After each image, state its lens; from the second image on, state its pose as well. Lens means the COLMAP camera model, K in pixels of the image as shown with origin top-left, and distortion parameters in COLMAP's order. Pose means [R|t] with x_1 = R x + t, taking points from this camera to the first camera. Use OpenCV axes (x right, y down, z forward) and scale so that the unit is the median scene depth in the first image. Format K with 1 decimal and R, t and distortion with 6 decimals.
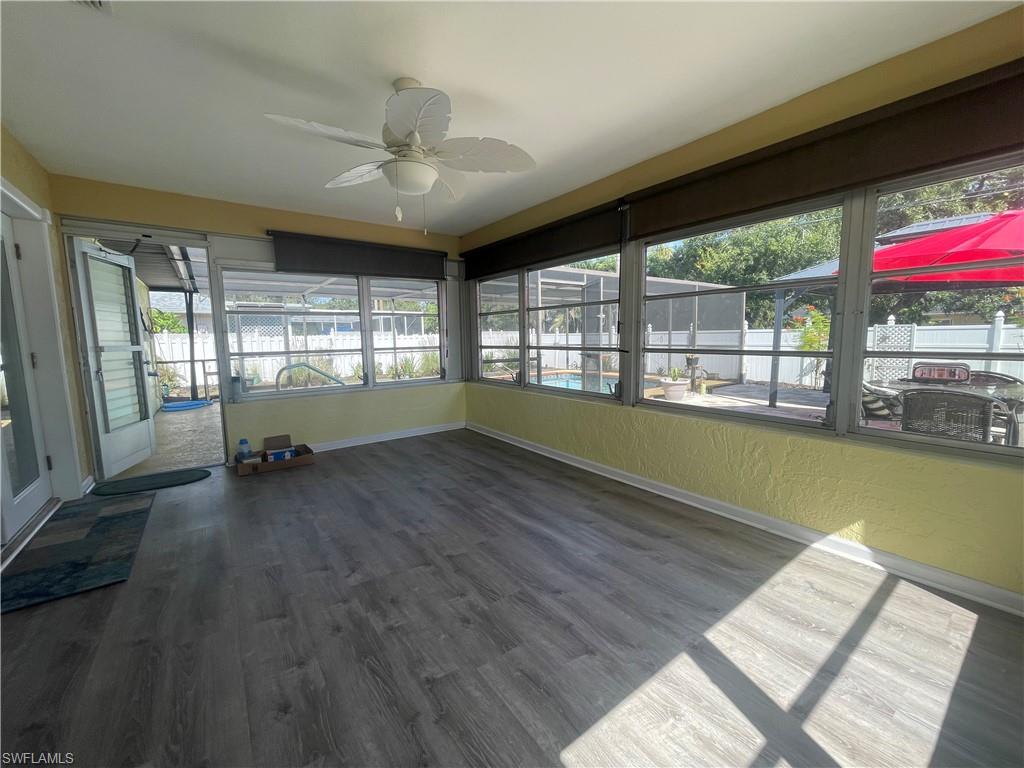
lens RADIAL K [[411.3, 0, 512.0], [0, 411.3, 384.0], [0, 0, 1]] dist [-0.004624, -0.000421]
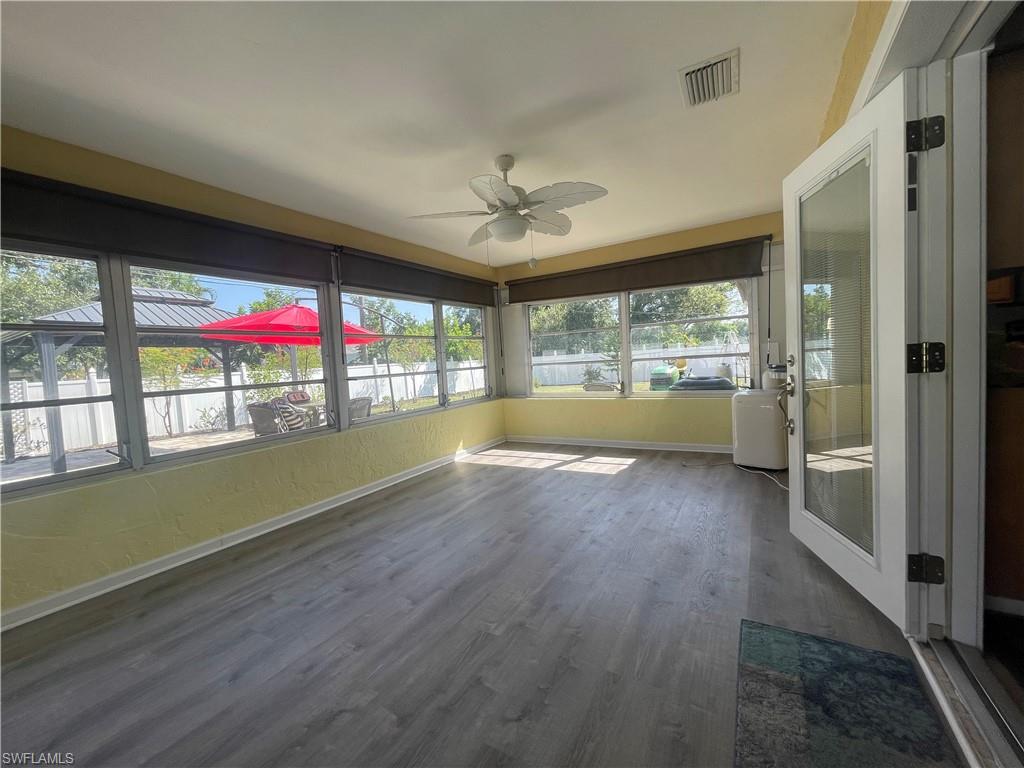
lens RADIAL K [[411.3, 0, 512.0], [0, 411.3, 384.0], [0, 0, 1]] dist [-0.004624, -0.000421]
pose [[-0.382373, -0.017529, 0.923842, -1.020452], [0.170258, 0.981364, 0.089089, -0.104019], [-0.908187, 0.191356, -0.372263, 1.095897]]
